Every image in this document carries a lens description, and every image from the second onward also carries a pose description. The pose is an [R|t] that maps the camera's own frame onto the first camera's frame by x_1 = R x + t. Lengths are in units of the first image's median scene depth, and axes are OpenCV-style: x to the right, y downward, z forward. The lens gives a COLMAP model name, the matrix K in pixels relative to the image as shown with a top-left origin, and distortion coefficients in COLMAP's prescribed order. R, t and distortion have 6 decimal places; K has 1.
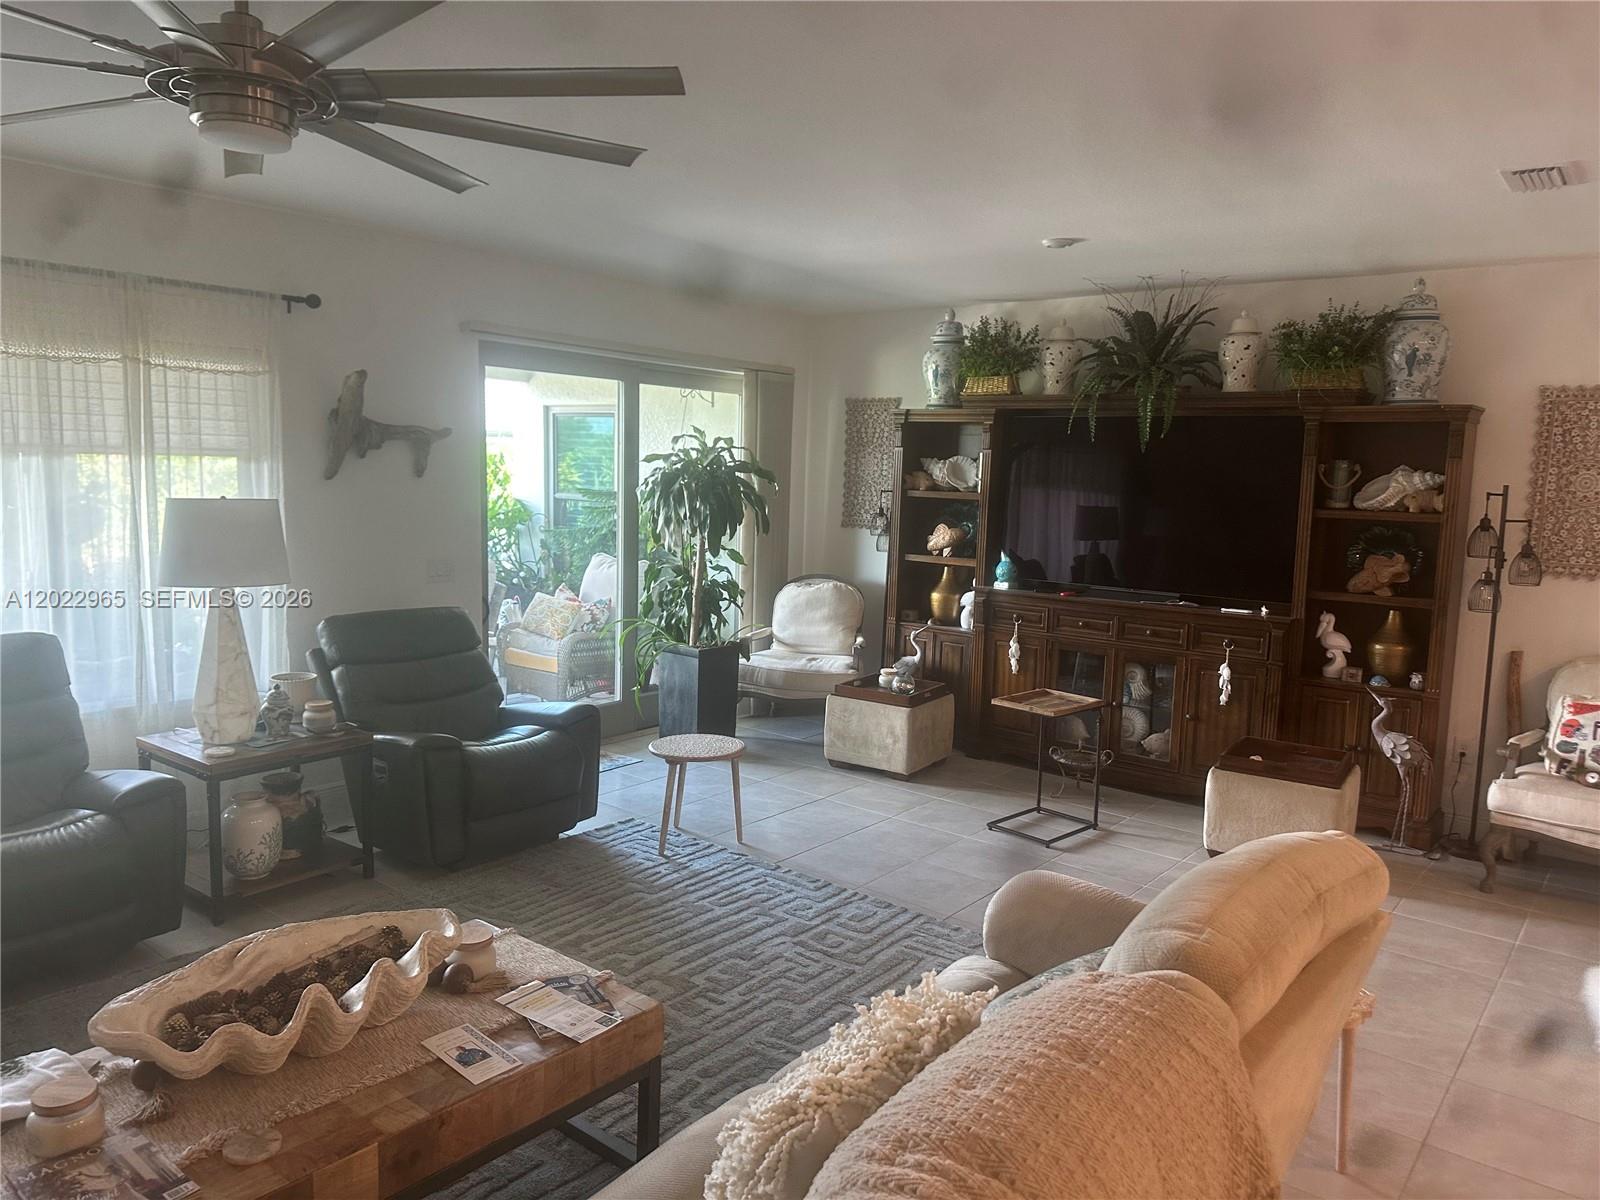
lens RADIAL K [[1146.1, 0, 799.7], [0, 1146.1, 598.3], [0, 0, 1]] dist [0.004480, 0.011459]
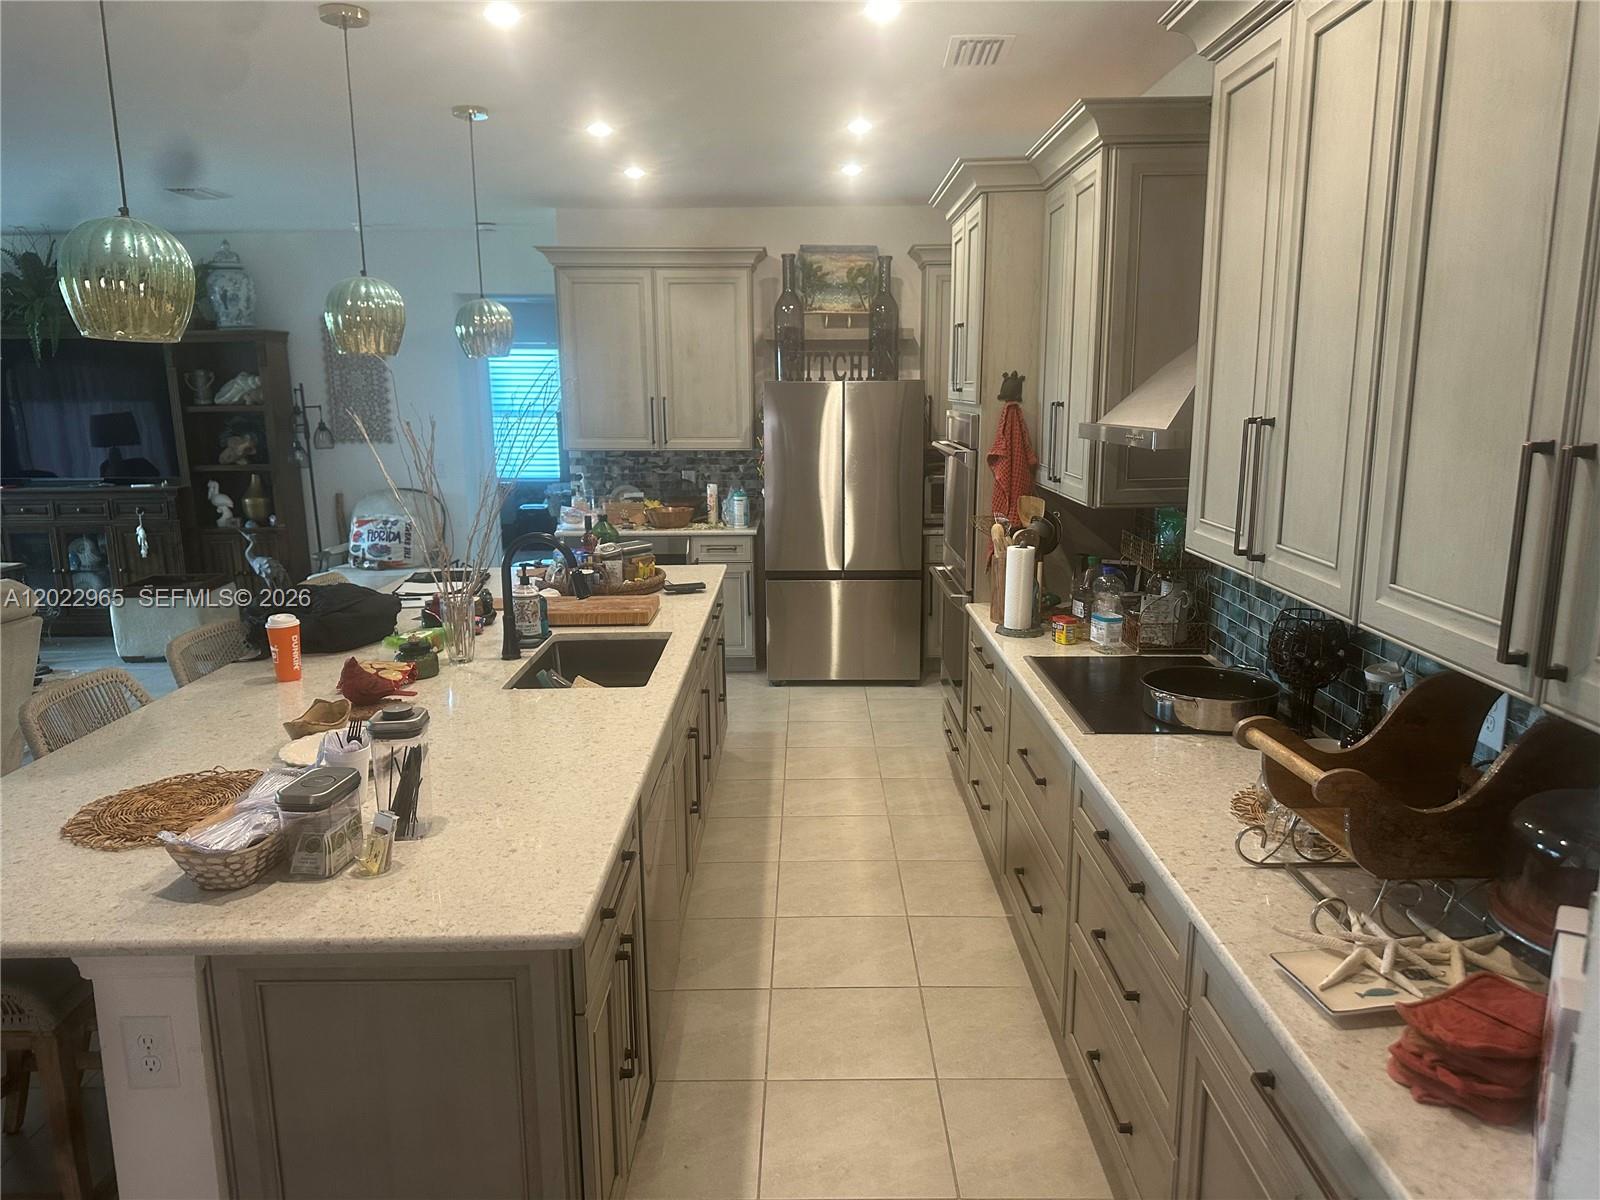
lens RADIAL K [[1146.1, 0, 799.1], [0, 1146.1, 603.0], [0, 0, 1]] dist [0.004480, 0.011459]
pose [[0.787820, -0.153847, 0.596381, 0.173375], [0.107179, 0.987771, 0.113230, 0.080763], [-0.606508, -0.025285, 0.794675, -0.565913]]
